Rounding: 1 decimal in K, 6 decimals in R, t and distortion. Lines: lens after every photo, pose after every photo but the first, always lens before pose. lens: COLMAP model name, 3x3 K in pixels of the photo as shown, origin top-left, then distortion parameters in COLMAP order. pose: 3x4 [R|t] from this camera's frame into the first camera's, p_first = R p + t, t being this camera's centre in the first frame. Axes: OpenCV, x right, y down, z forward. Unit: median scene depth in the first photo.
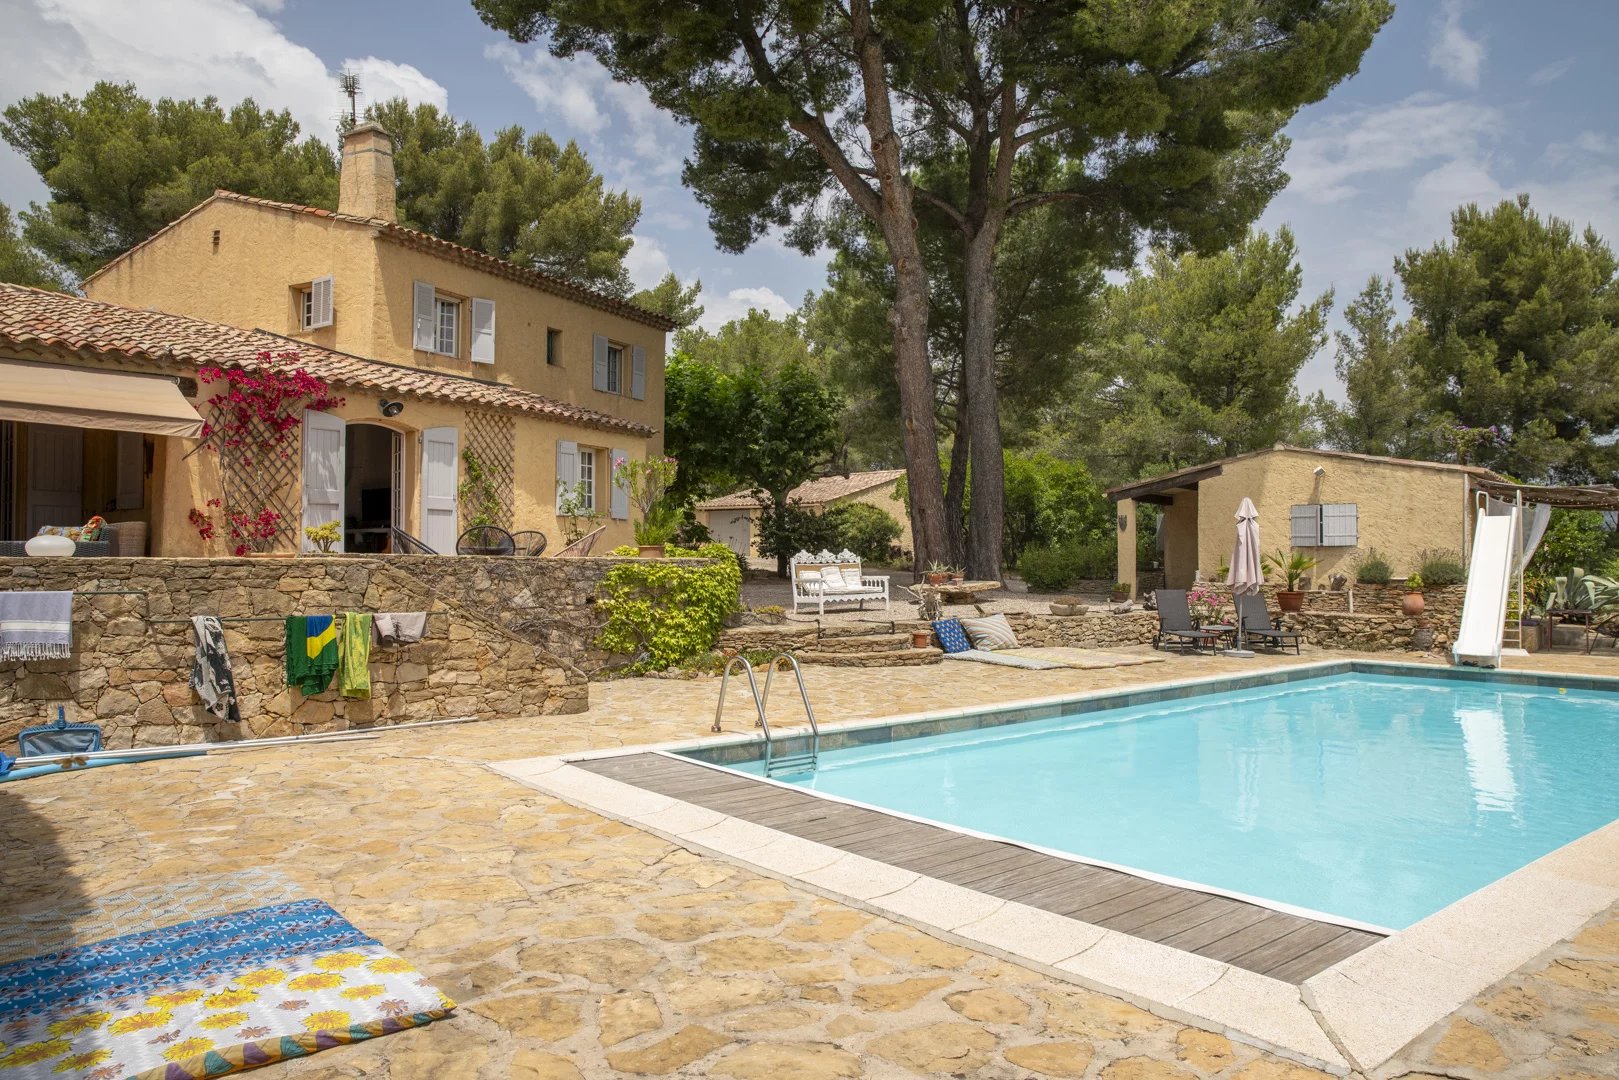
lens RADIAL K [[1106.1, 0, 806.8], [0, 1106.1, 538.4], [0, 0, 1]] dist [-0.066717, 0.006973]
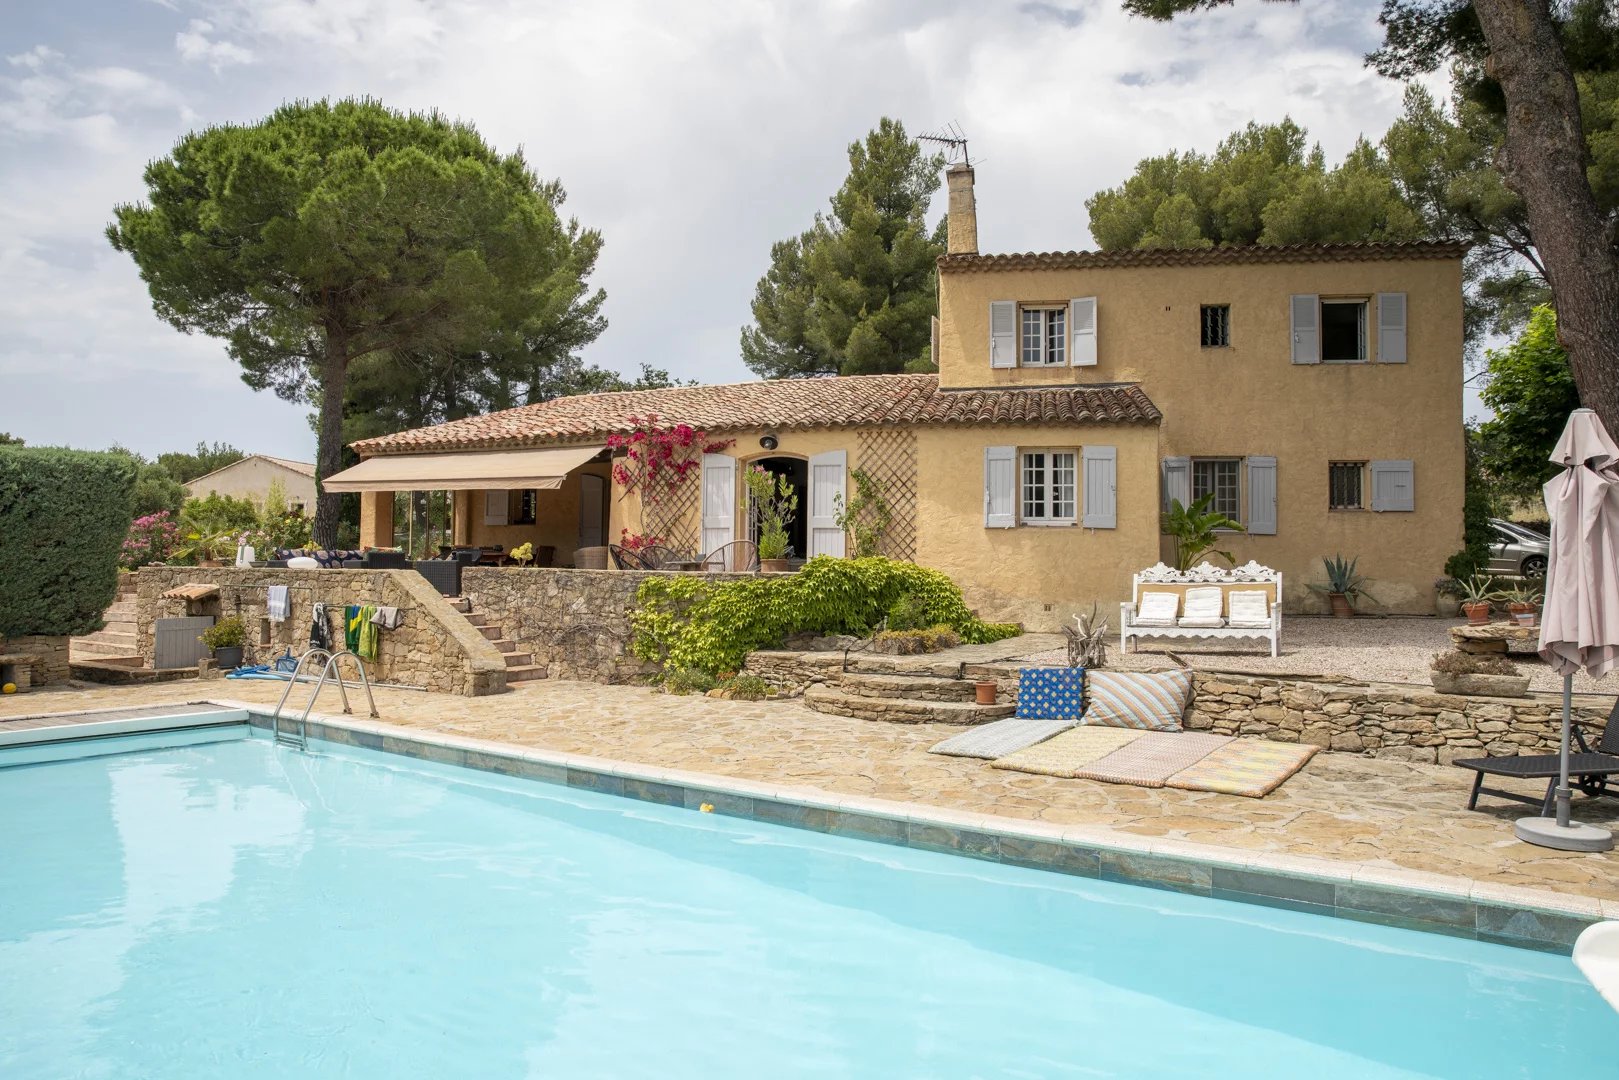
lens RADIAL K [[1106.1, 0, 817.1], [0, 1106.1, 548.2], [0, 0, 1]] dist [-0.066717, 0.006973]
pose [[0.277602, -0.020175, -0.960484, 0.807743], [0.009964, 0.999786, -0.018121, 0.015133], [0.960645, -0.004540, 0.277744, 0.784658]]
